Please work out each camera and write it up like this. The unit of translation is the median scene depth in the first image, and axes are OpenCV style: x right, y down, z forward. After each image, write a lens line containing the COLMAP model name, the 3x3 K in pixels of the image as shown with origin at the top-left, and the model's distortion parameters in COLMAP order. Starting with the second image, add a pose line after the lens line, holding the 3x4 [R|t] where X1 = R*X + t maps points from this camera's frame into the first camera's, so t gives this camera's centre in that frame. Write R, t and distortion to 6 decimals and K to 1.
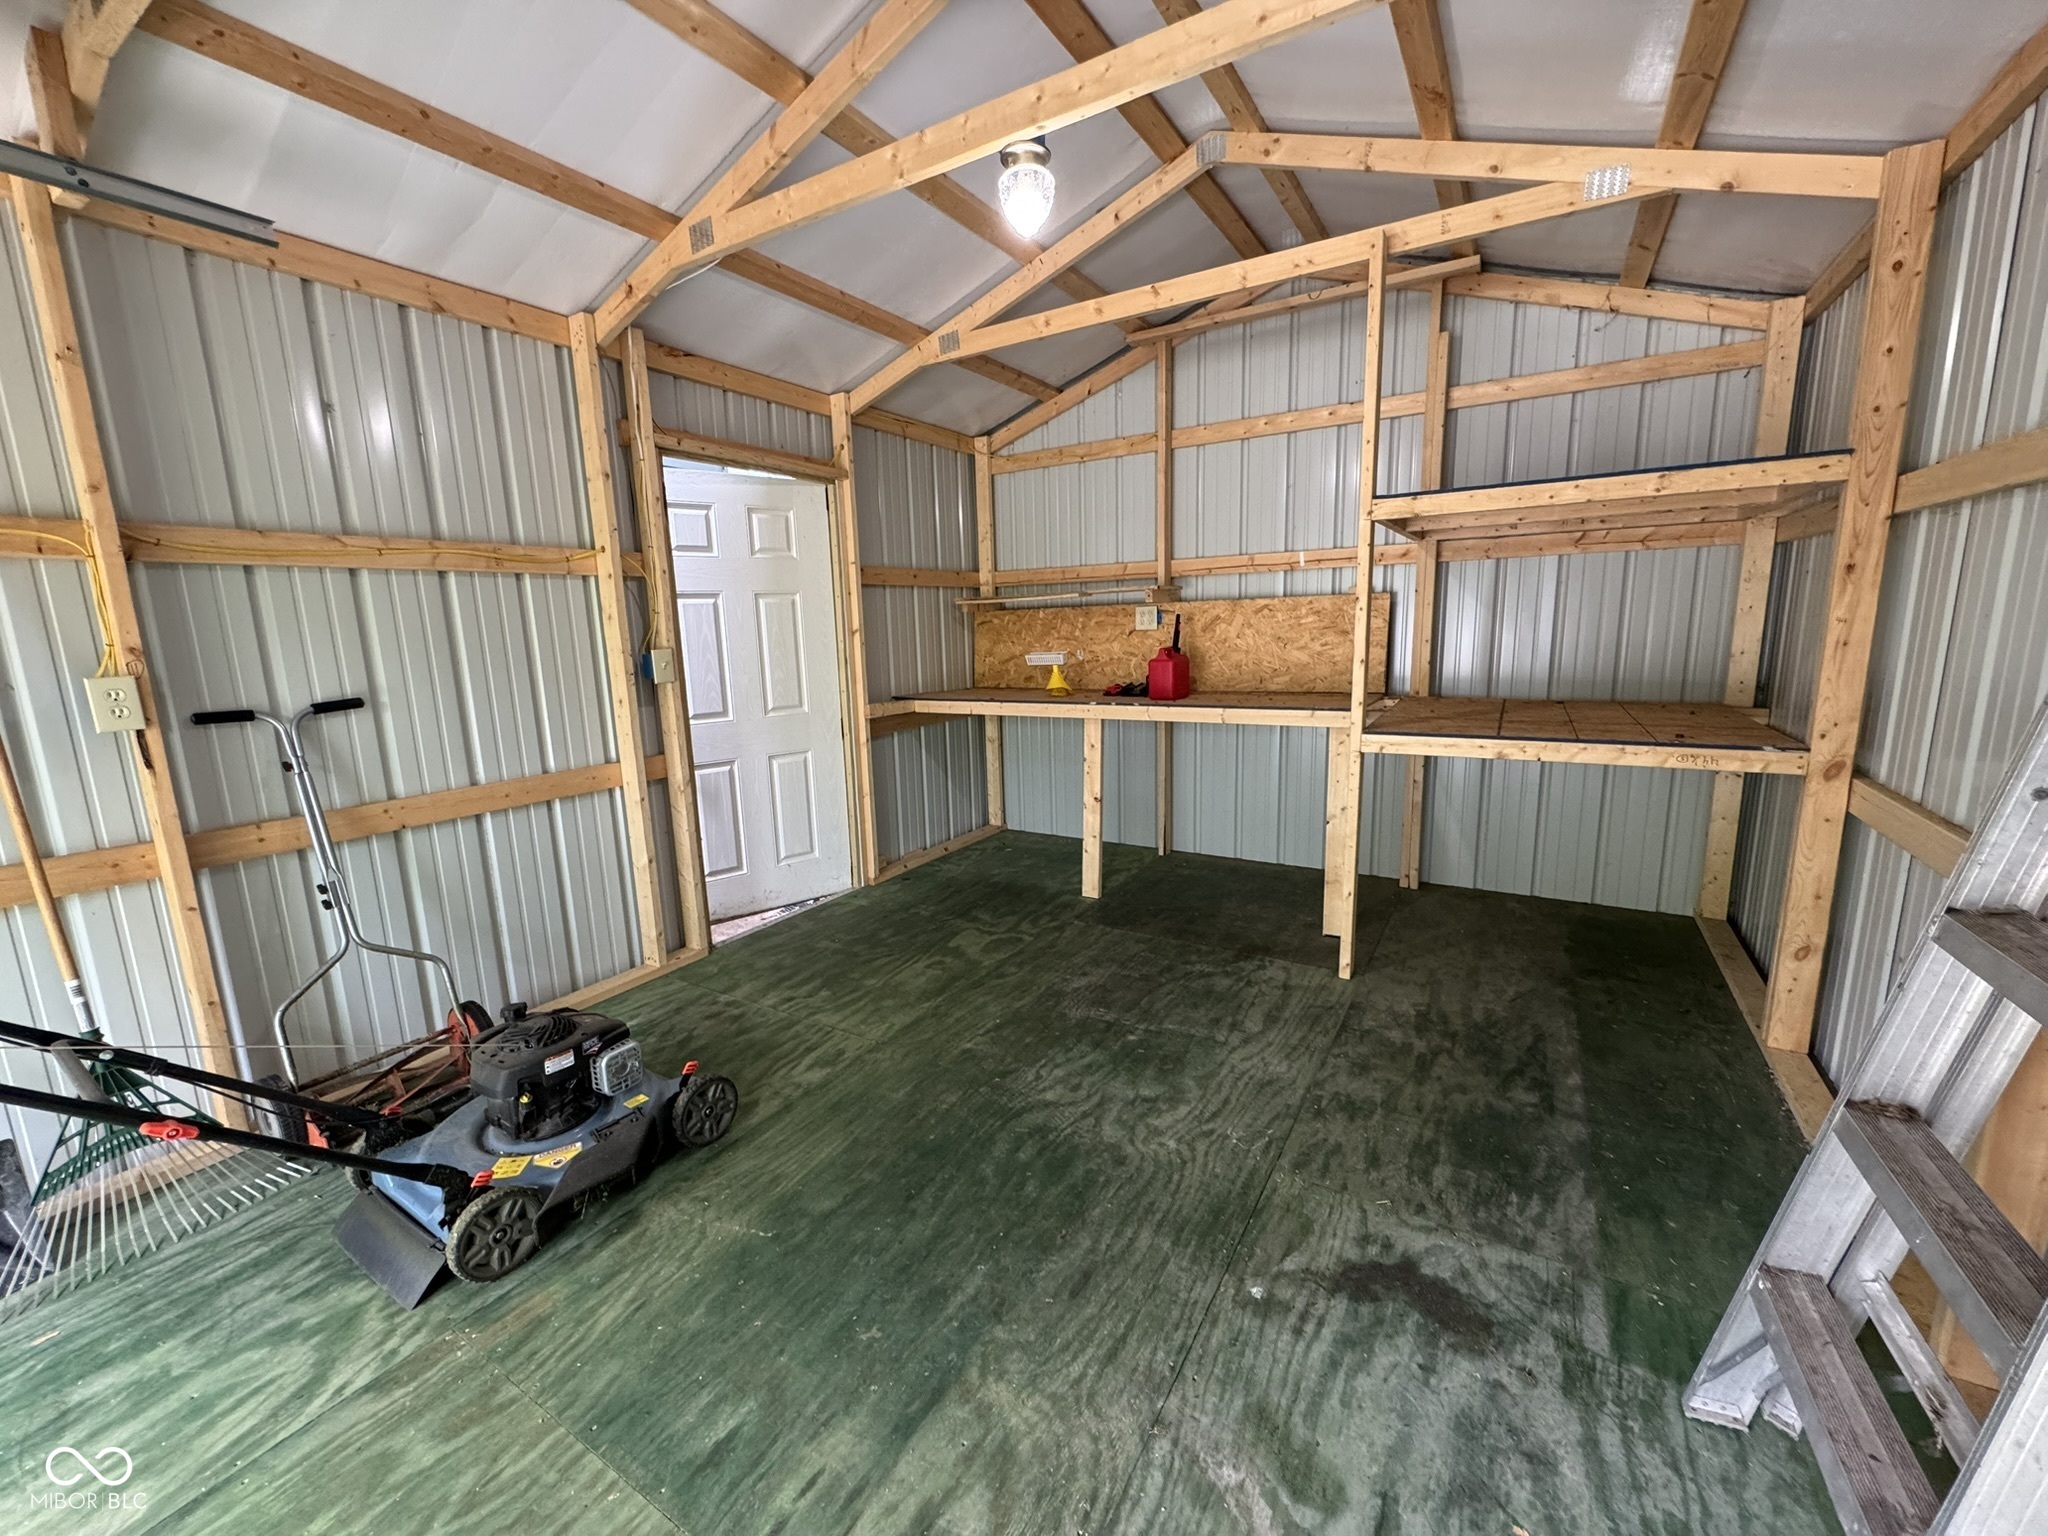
lens RADIAL K [[810.1, 0, 1020.1], [0, 810.1, 761.7], [0, 0, 1]] dist [-0.000203, -0.000014]
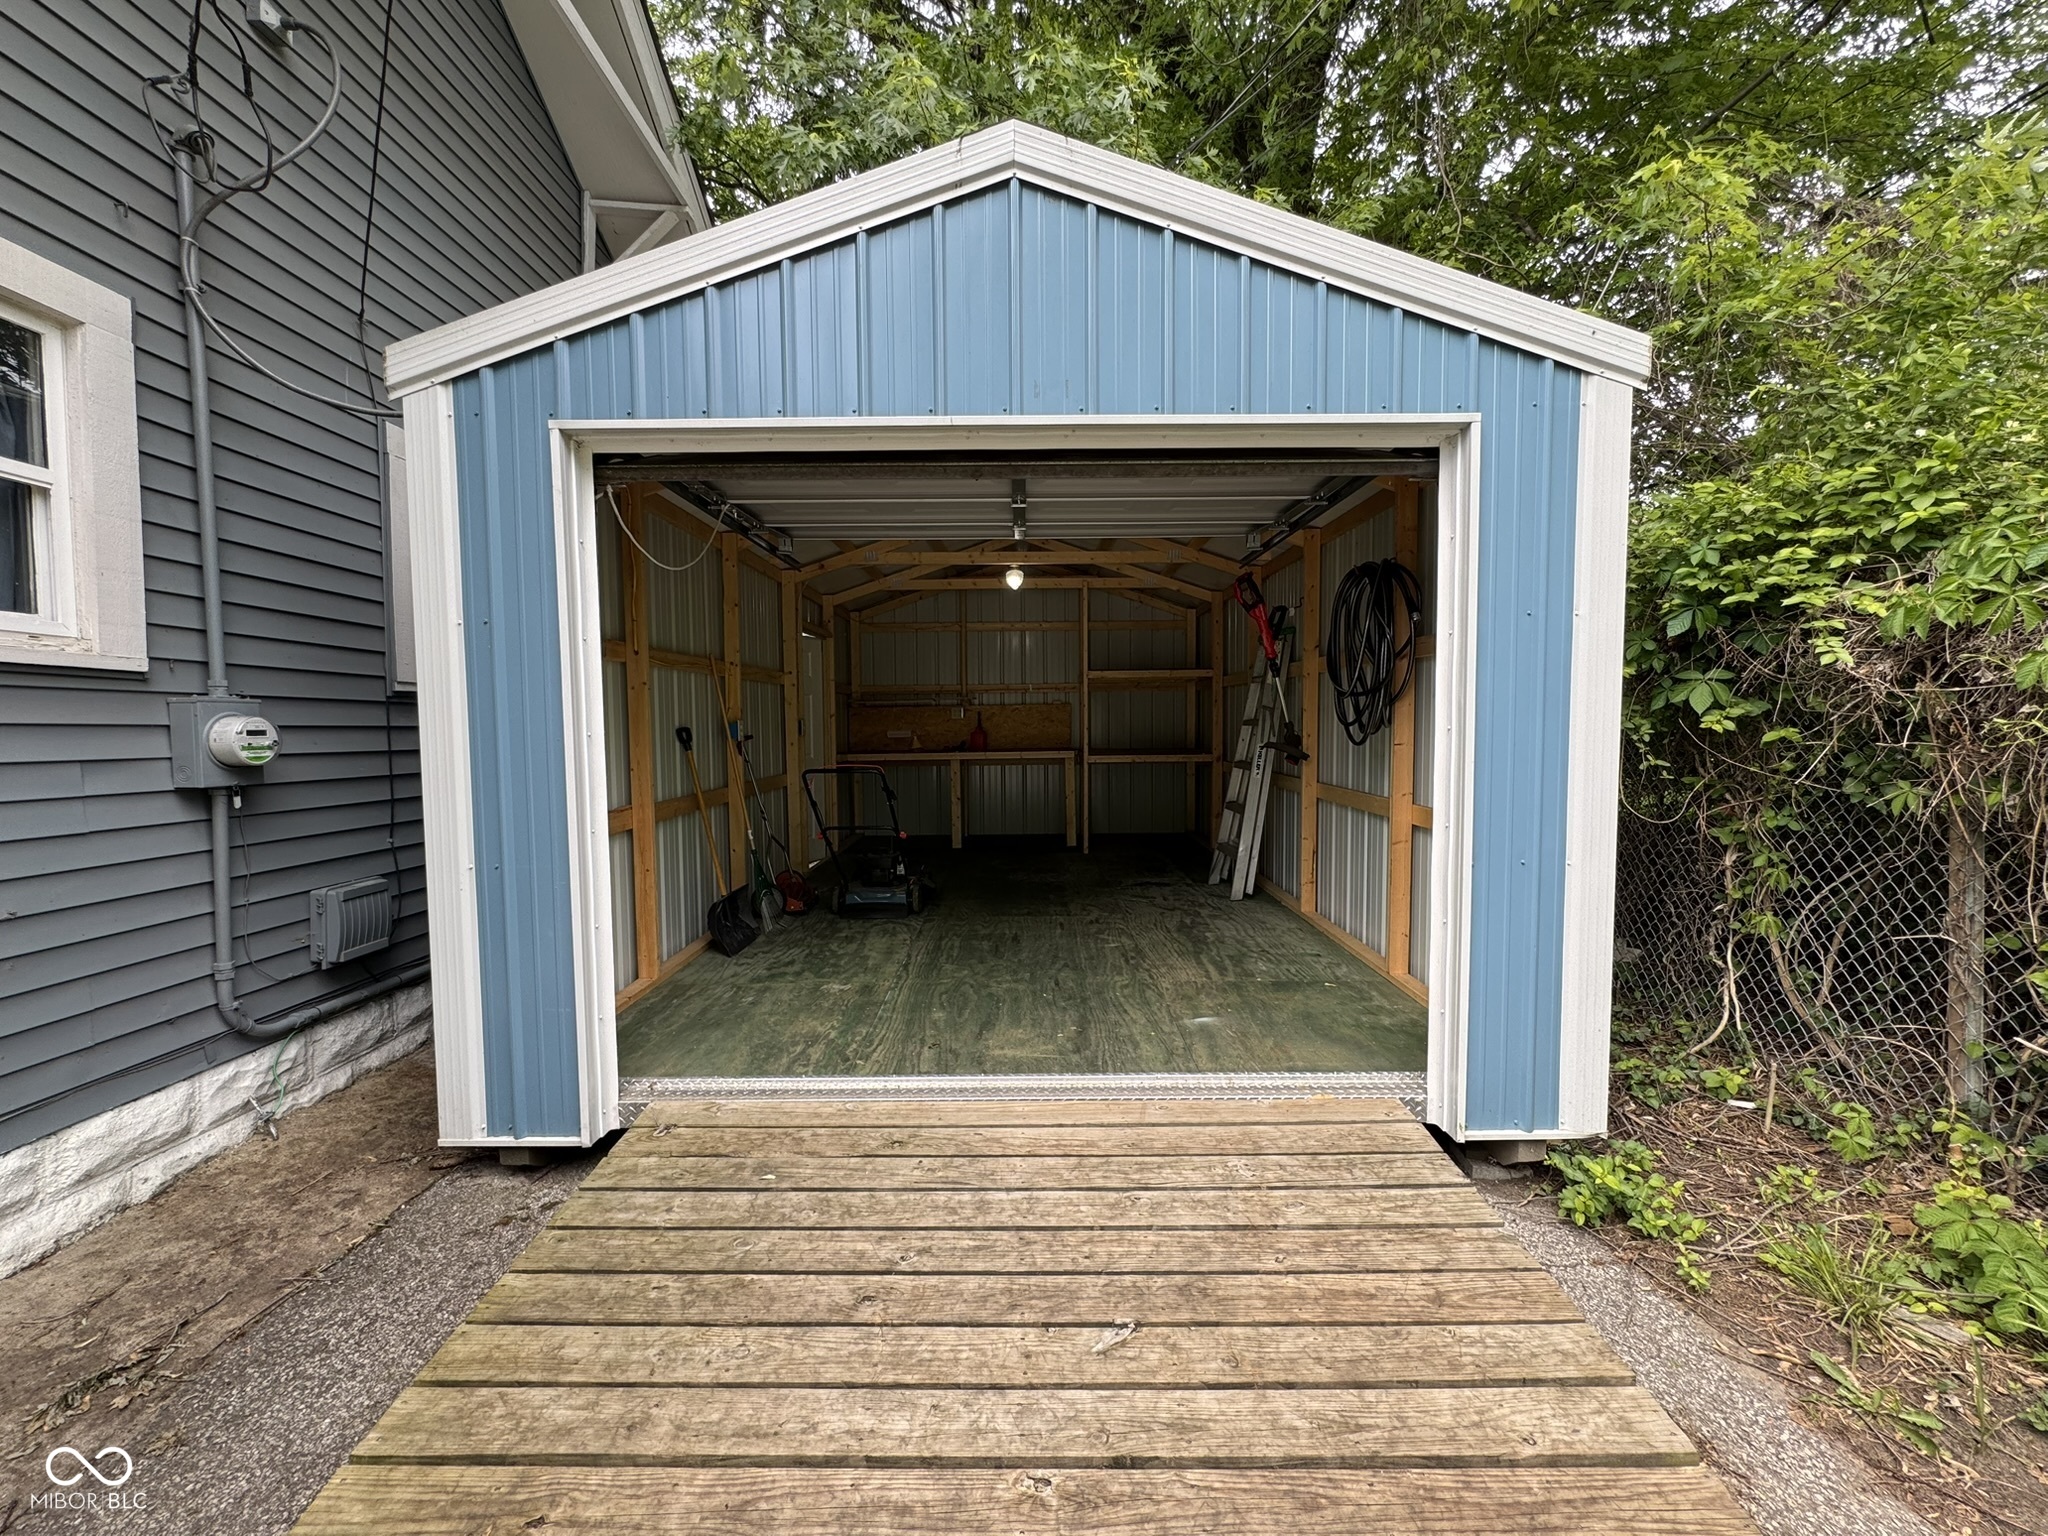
lens RADIAL K [[810.1, 0, 1028.9], [0, 810.1, 768.4], [0, 0, 1]] dist [-0.000203, -0.000014]
pose [[0.855887, -0.008677, 0.517090, -0.799255], [0.075285, 0.991299, -0.107978, 0.204190], [-0.511653, 0.131346, 0.849093, -0.833510]]
